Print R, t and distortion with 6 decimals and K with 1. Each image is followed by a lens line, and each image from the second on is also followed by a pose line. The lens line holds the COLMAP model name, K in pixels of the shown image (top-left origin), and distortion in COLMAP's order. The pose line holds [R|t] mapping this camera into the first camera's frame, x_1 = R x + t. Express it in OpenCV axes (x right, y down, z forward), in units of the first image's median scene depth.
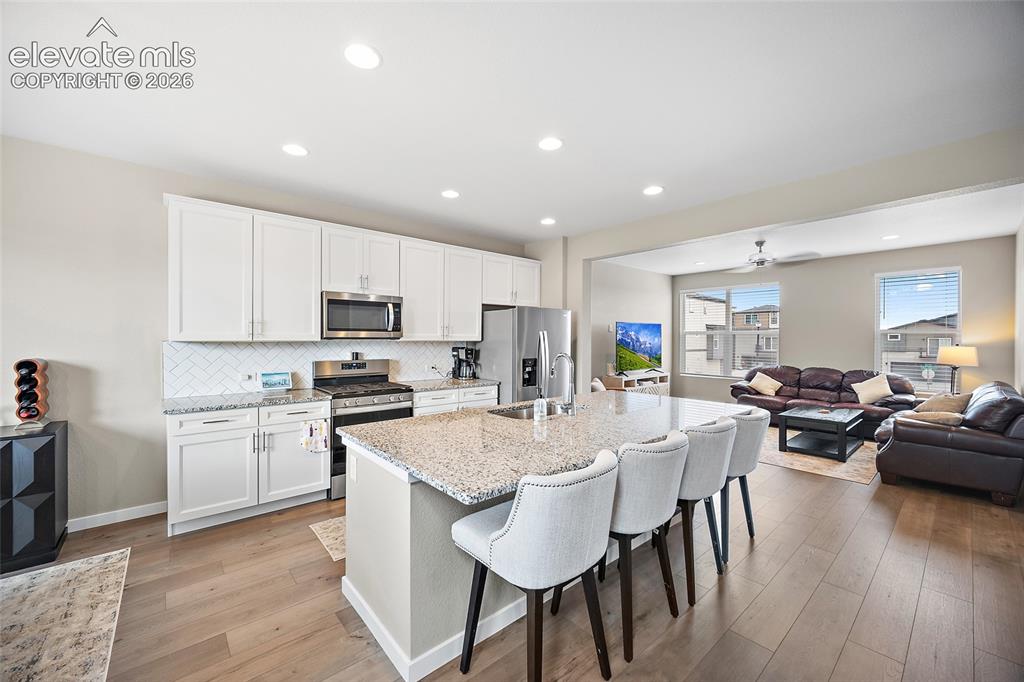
lens RADIAL K [[401.8, 0, 507.1], [0, 401.8, 338.4], [0, 0, 1]] dist [-0.002322, -0.000048]
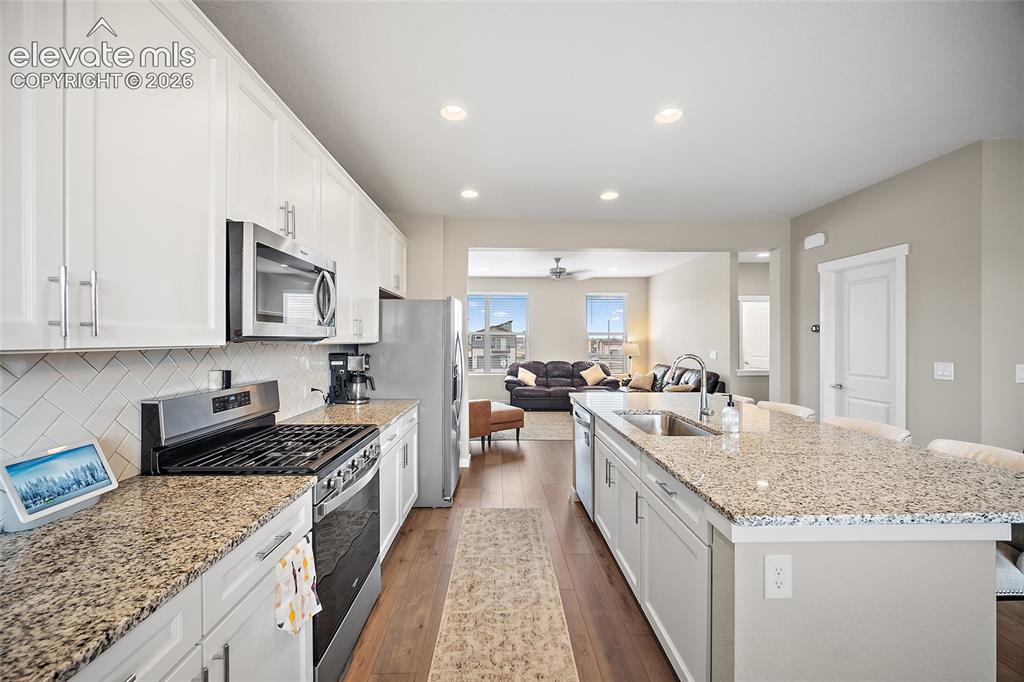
lens RADIAL K [[397.5, 0, 504.7], [0, 397.5, 342.9], [0, 0, 1]] dist [-0.001201, 0.000058]
pose [[0.638405, -0.009110, 0.769647, -0.421863], [0.001958, 0.999946, 0.010212, -0.000113], [-0.769699, -0.005013, 0.638388, 0.389475]]
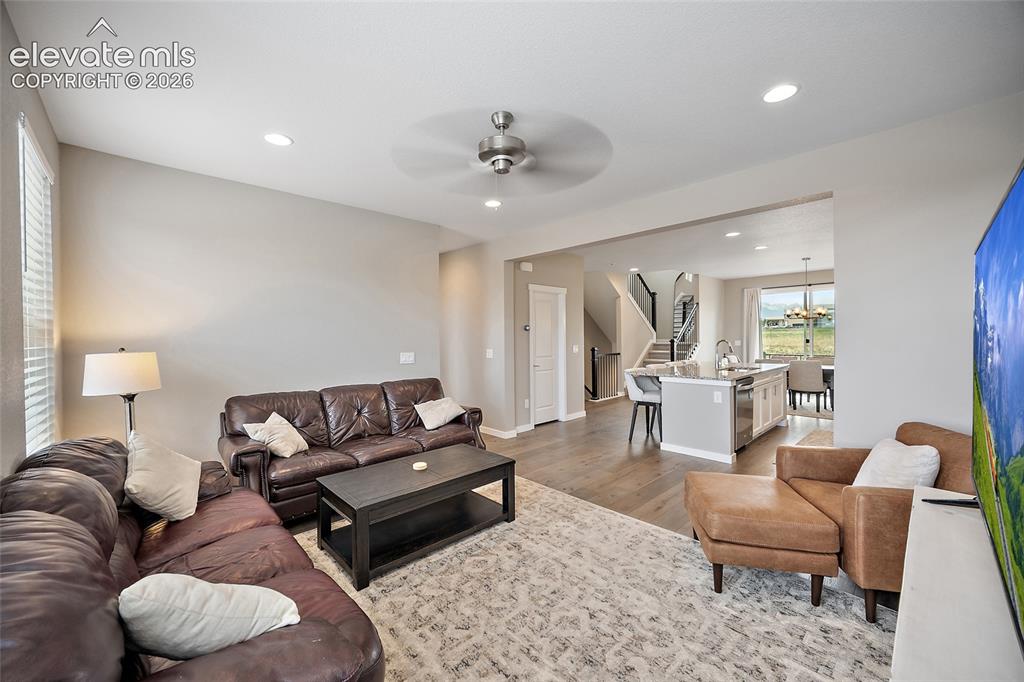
lens RADIAL K [[401.8, 0, 507.1], [0, 401.8, 338.4], [0, 0, 1]] dist [-0.002322, -0.000048]
pose [[-0.998868, 0.010151, -0.046479, 0.697704], [0.009888, 0.999934, 0.005872, 0.003400], [0.046535, 0.005406, -0.998902, 1.563871]]
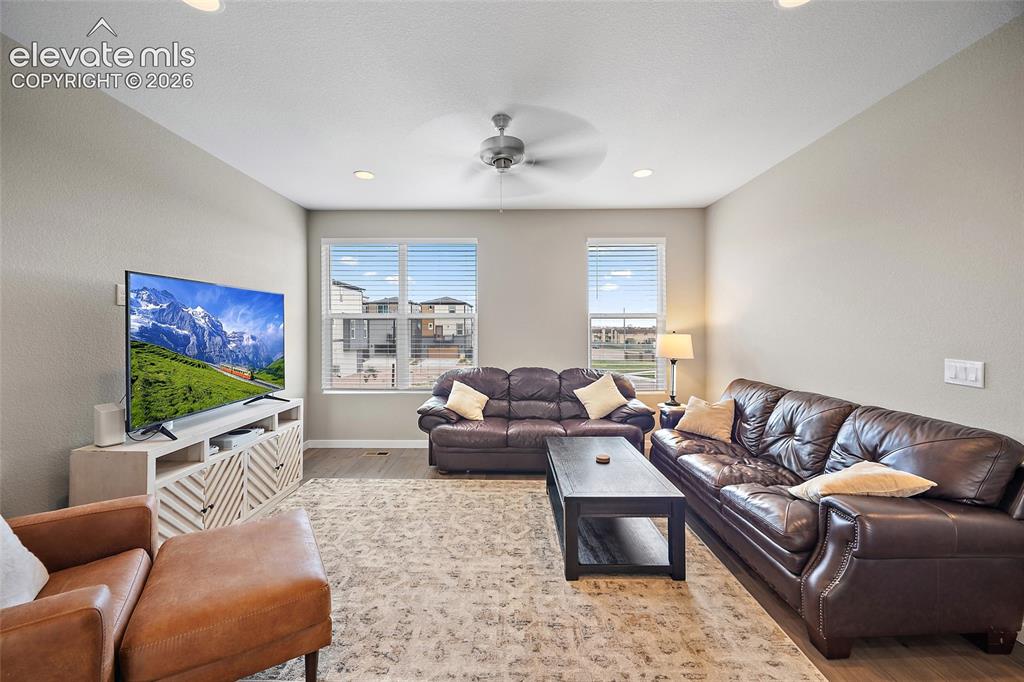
lens RADIAL K [[403.9, 0, 508.7], [0, 403.9, 333.1], [0, 0, 1]] dist [-0.002142, -0.000055]
pose [[0.653024, -0.015806, 0.757172, 0.299347], [0.004082, 0.999841, 0.017351, 0.002250], [-0.757326, -0.008240, 0.652985, 0.743032]]
